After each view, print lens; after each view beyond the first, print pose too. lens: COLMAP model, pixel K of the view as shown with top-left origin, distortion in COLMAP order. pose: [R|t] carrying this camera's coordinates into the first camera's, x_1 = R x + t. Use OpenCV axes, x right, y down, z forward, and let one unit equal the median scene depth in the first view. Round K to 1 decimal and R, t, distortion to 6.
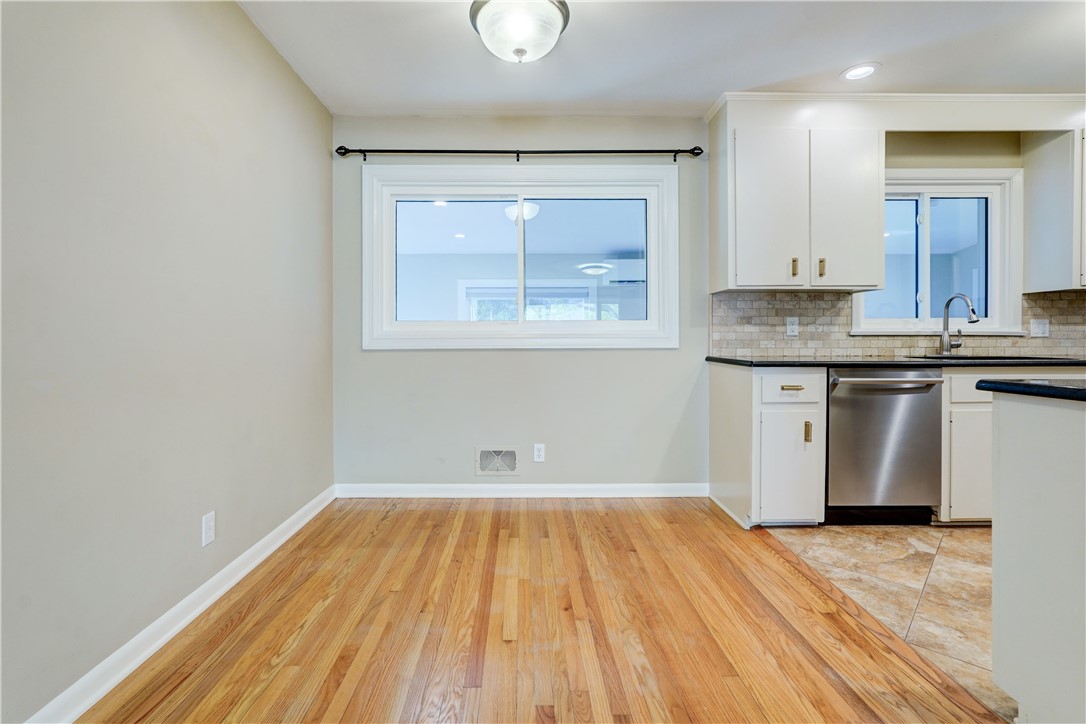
lens RADIAL K [[498.5, 0, 525.3], [0, 498.5, 342.1], [0, 0, 1]] dist [-0.012282, 0.007245]
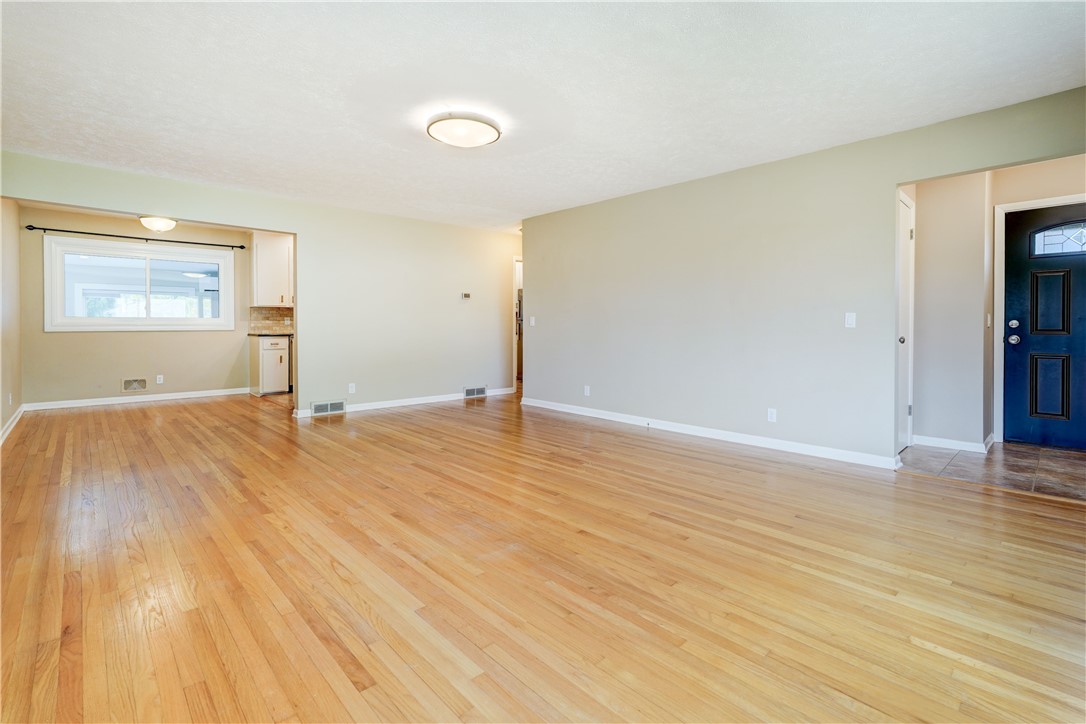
lens RADIAL K [[500.0, 0, 539.6], [0, 500.0, 327.2], [0, 0, 1]] dist [-0.003465, -0.000766]
pose [[0.745324, -0.001936, 0.666699, -0.188398], [0.004020, 0.999991, -0.001590, 0.007977], [-0.666690, 0.003865, 0.745325, -1.714632]]
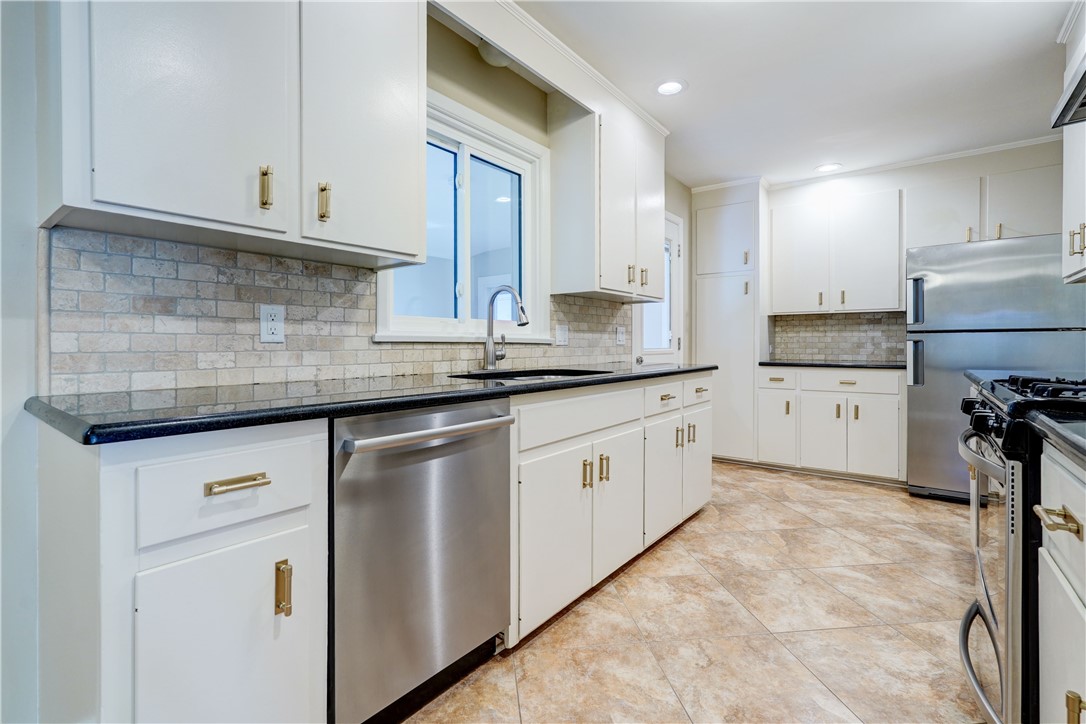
lens RADIAL K [[496.1, 0, 539.2], [0, 496.1, 345.9], [0, 0, 1]] dist [-0.008430, 0.001274]
pose [[0.615727, -0.000216, 0.787960, 0.312597], [0.004015, 0.999988, -0.002863, -0.006612], [-0.787950, 0.004927, 0.615720, 0.485534]]
